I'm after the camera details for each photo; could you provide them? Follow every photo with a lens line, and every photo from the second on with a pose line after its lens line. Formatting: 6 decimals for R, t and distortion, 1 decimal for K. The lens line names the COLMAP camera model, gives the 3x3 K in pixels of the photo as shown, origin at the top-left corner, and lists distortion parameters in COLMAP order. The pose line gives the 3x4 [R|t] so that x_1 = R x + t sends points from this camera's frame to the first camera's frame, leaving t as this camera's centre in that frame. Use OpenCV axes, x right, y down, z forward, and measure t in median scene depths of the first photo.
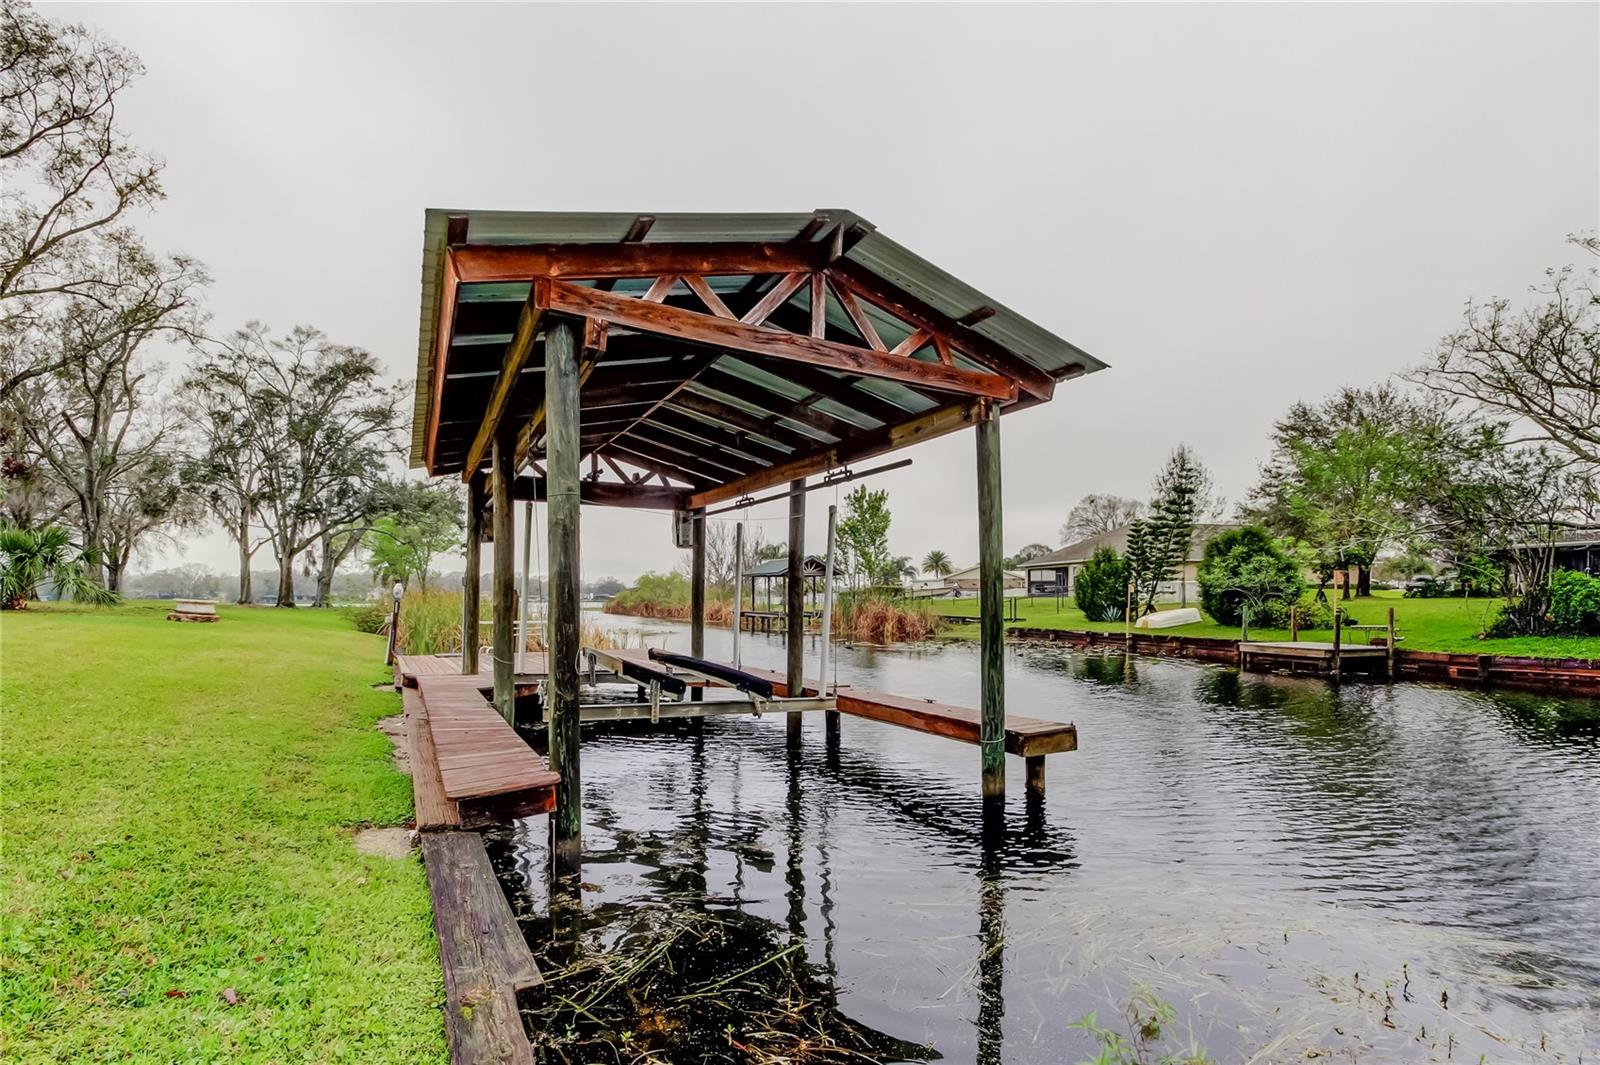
lens RADIAL K [[744.7, 0, 794.7], [0, 744.7, 618.6], [0, 0, 1]] dist [0.015386, -0.008656]
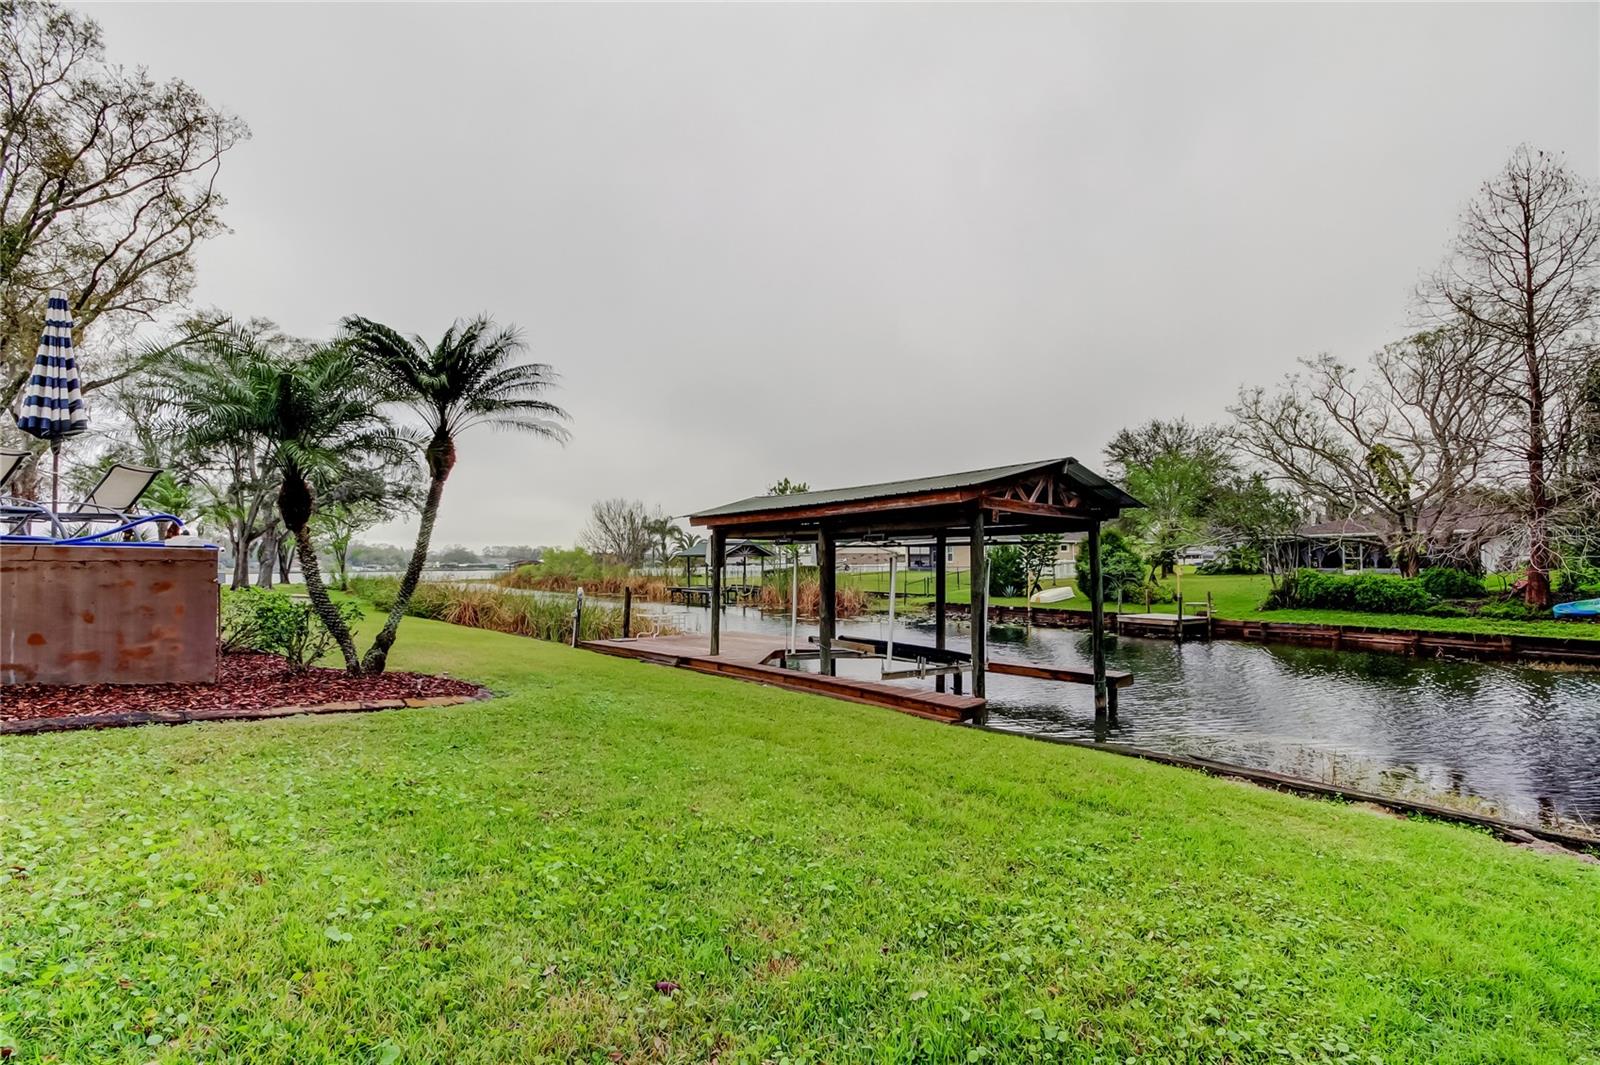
lens RADIAL K [[744.7, 0, 786.9], [0, 744.7, 545.5], [0, 0, 1]] dist [0.015386, -0.008656]
pose [[0.977752, -0.000260, 0.209764, -0.262959], [0.010594, 0.998784, -0.048143, -0.031463], [-0.209497, 0.049294, 0.976566, -0.224664]]
